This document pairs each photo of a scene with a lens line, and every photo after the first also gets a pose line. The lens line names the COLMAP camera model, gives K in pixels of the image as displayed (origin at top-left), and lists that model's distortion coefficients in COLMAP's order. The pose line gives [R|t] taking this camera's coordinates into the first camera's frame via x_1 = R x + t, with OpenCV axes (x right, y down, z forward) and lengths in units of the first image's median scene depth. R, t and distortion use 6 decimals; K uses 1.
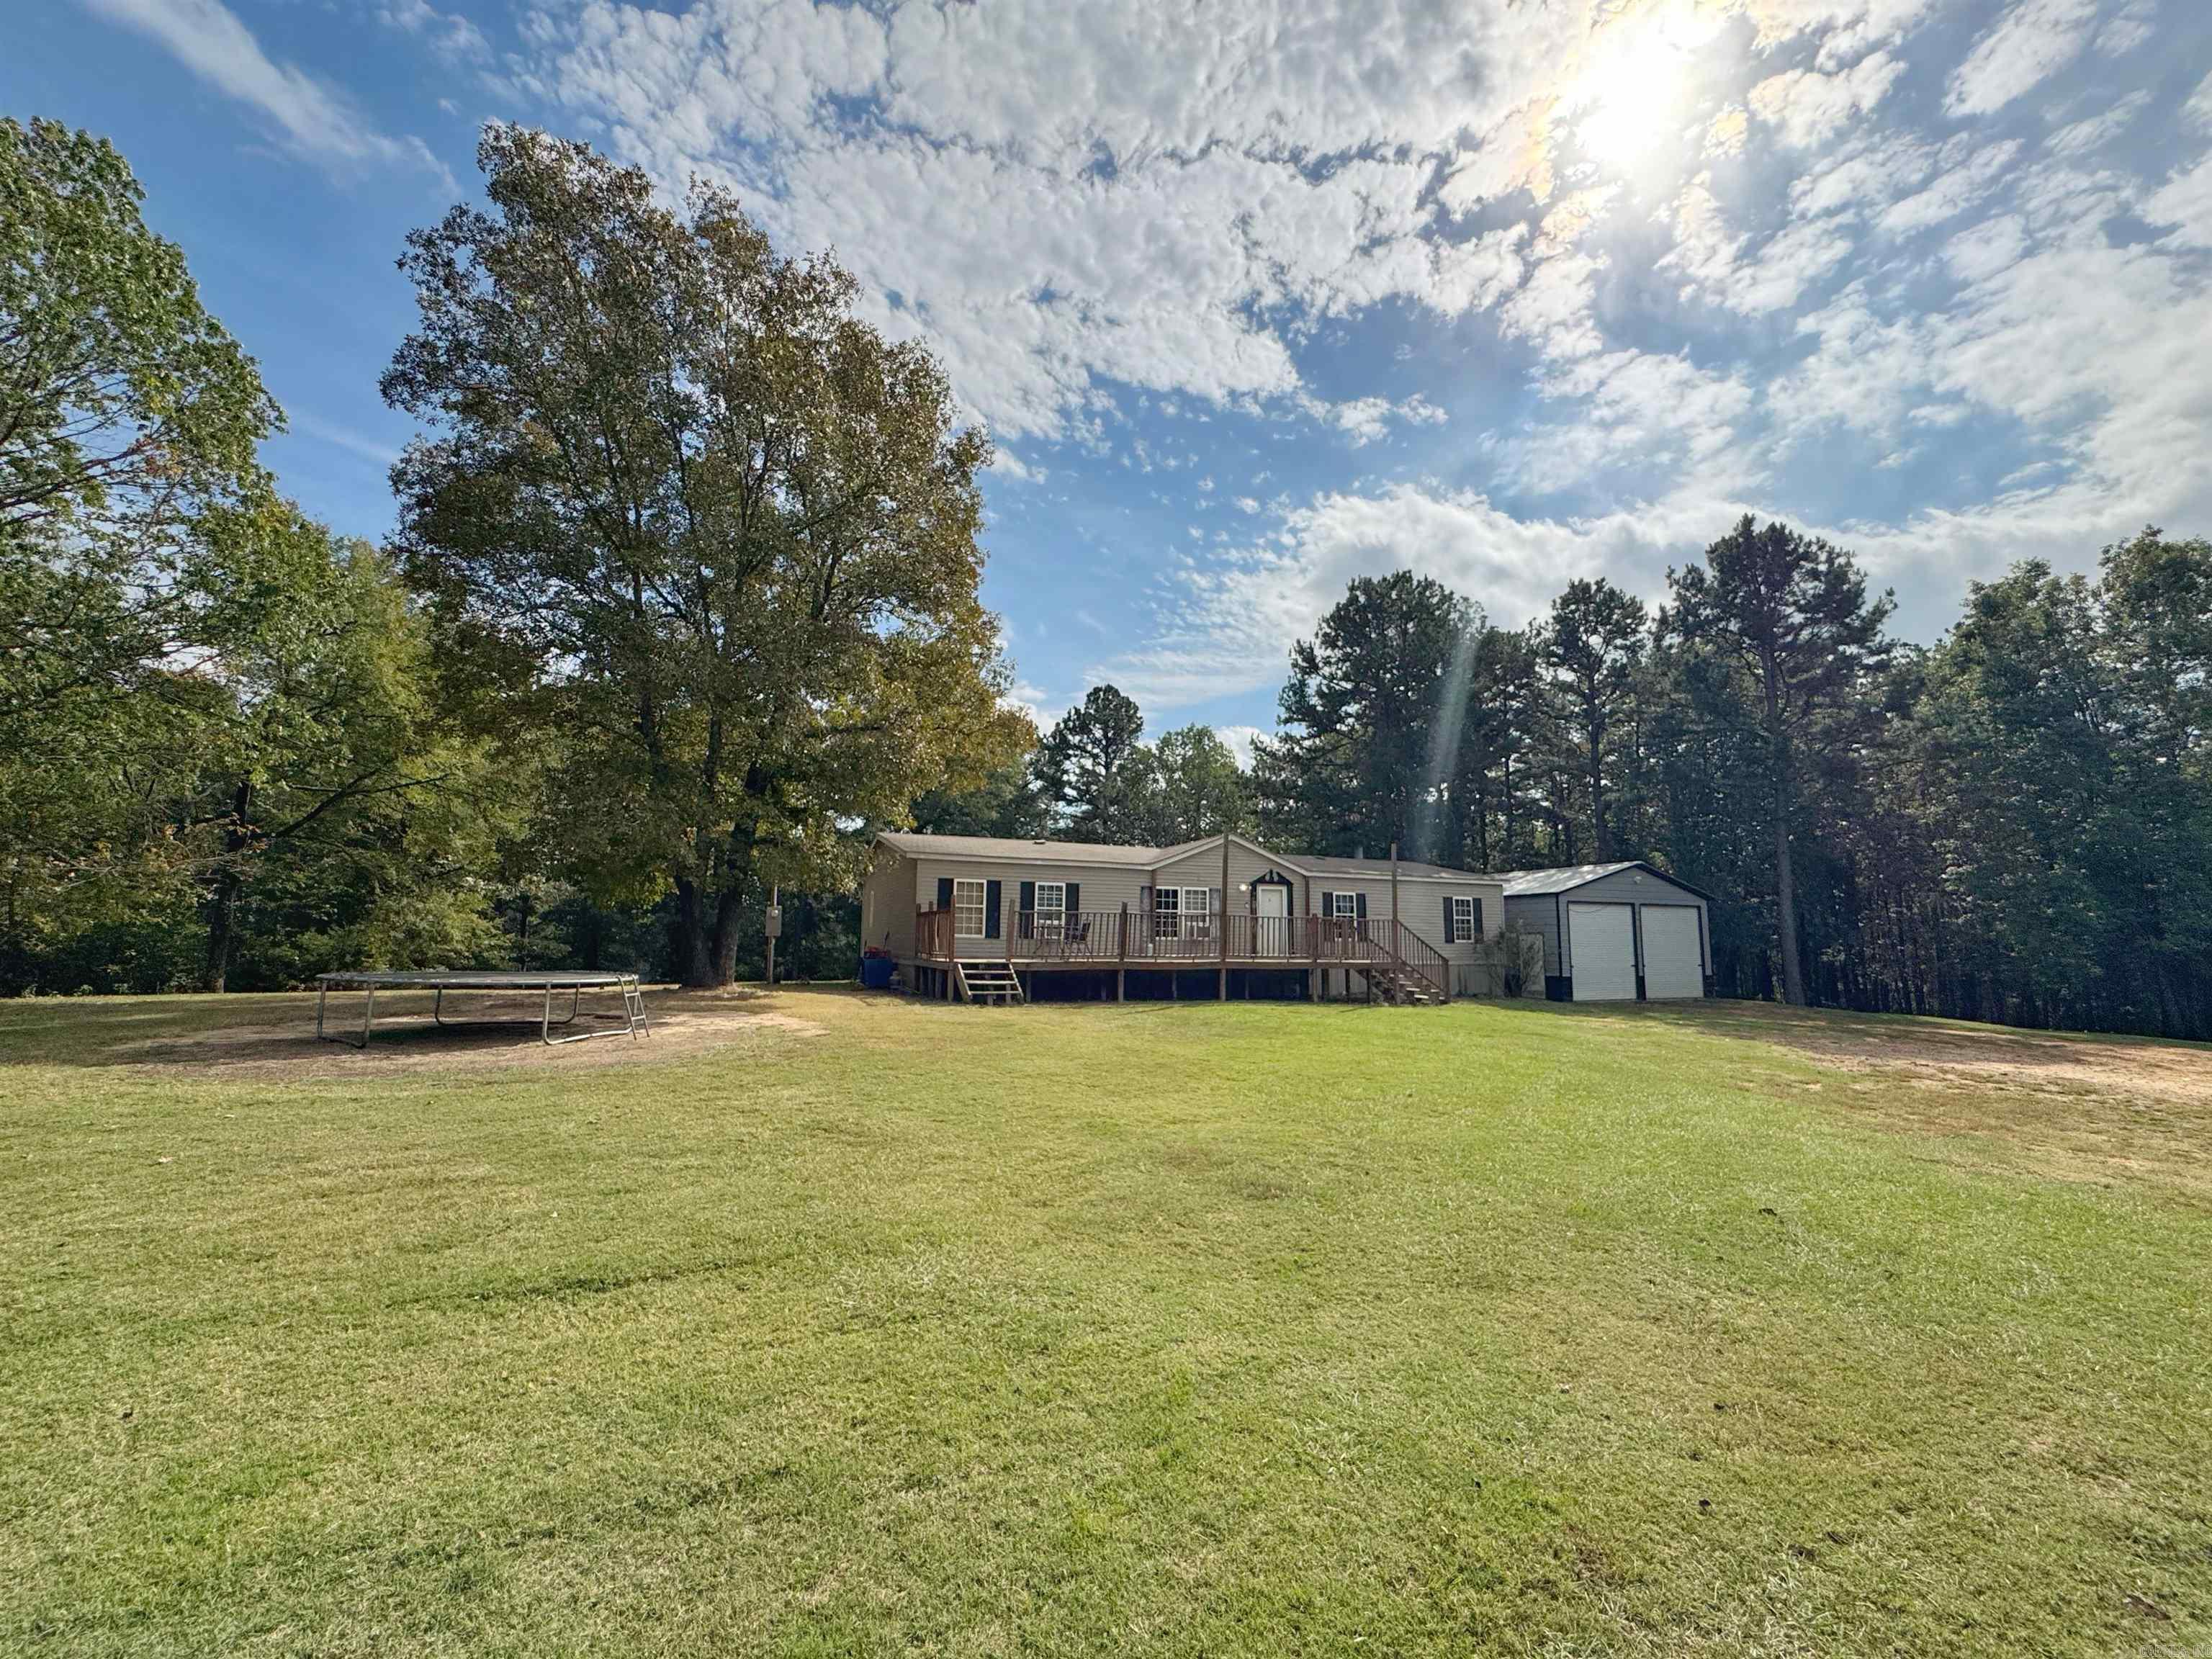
lens RADIAL K [[883.8, 0, 1104.2], [0, 883.8, 830.7], [0, 0, 1]] dist [-0.003702, 0.000783]
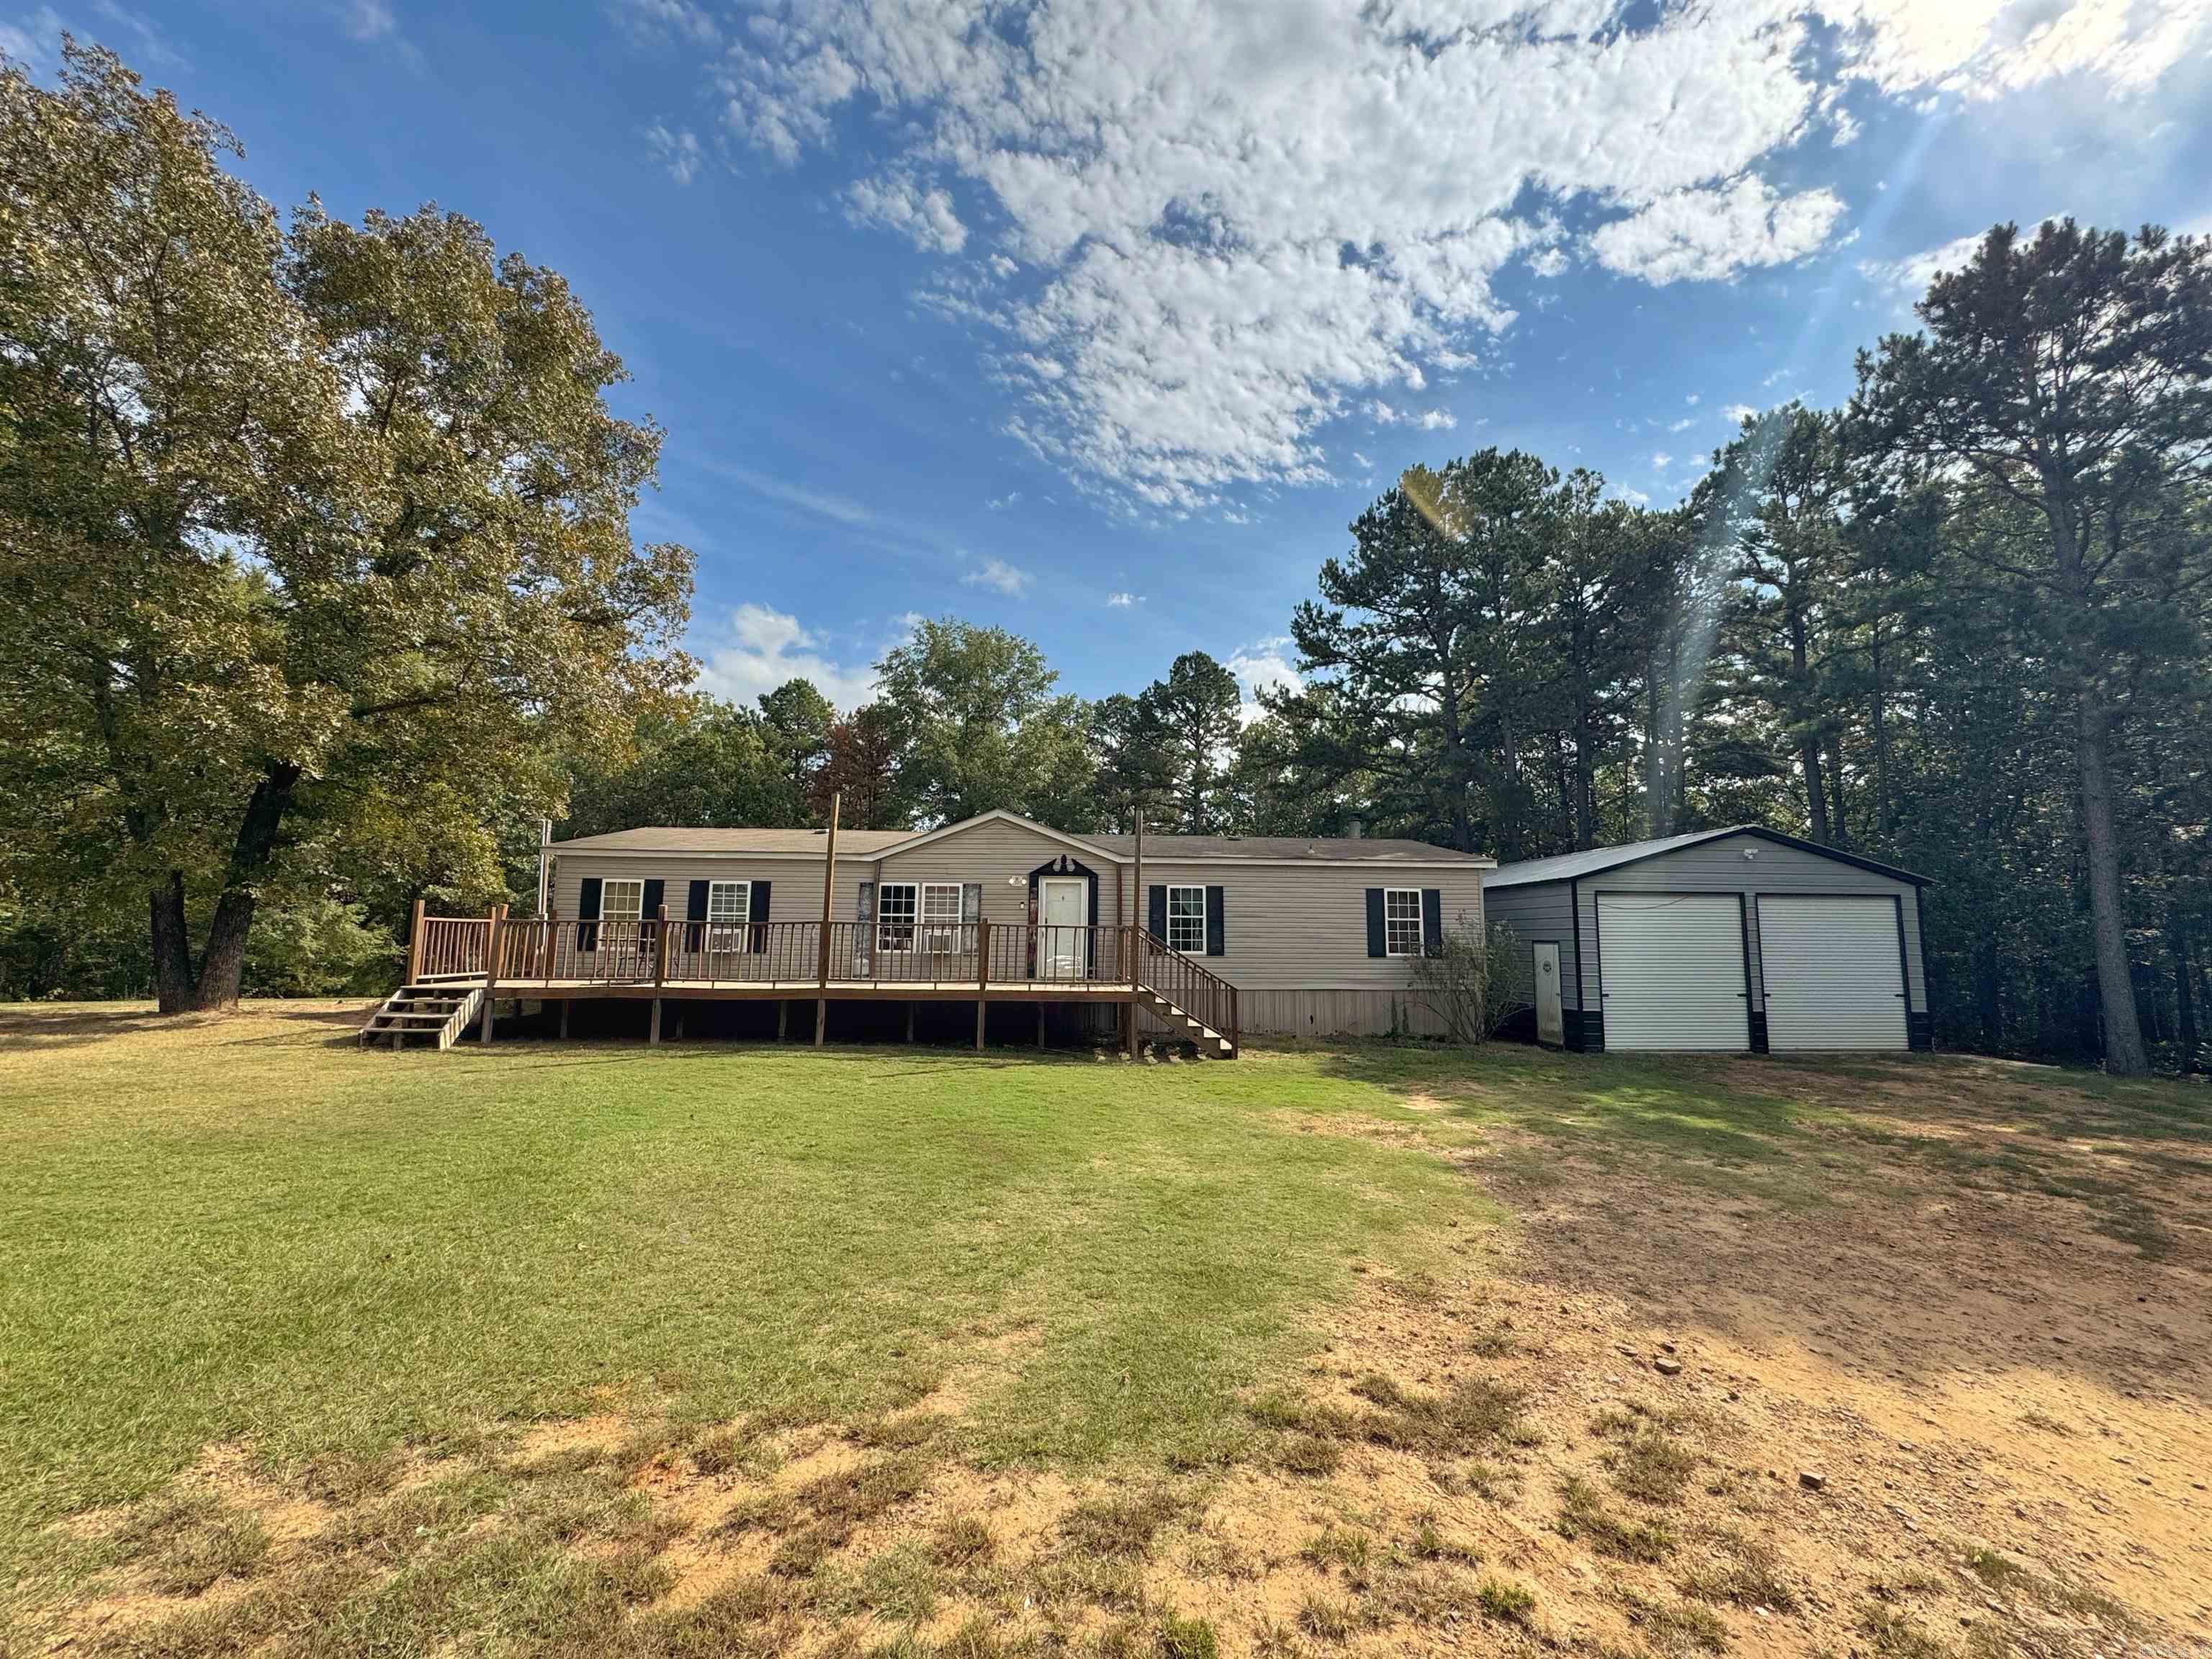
lens RADIAL K [[883.8, 0, 1104.2], [0, 883.8, 830.7], [0, 0, 1]] dist [-0.003702, 0.000783]
pose [[0.941255, -0.042200, -0.335051, 0.425076], [0.042657, 0.999072, -0.005998, 0.026569], [0.334993, -0.008647, 0.942181, 0.300792]]
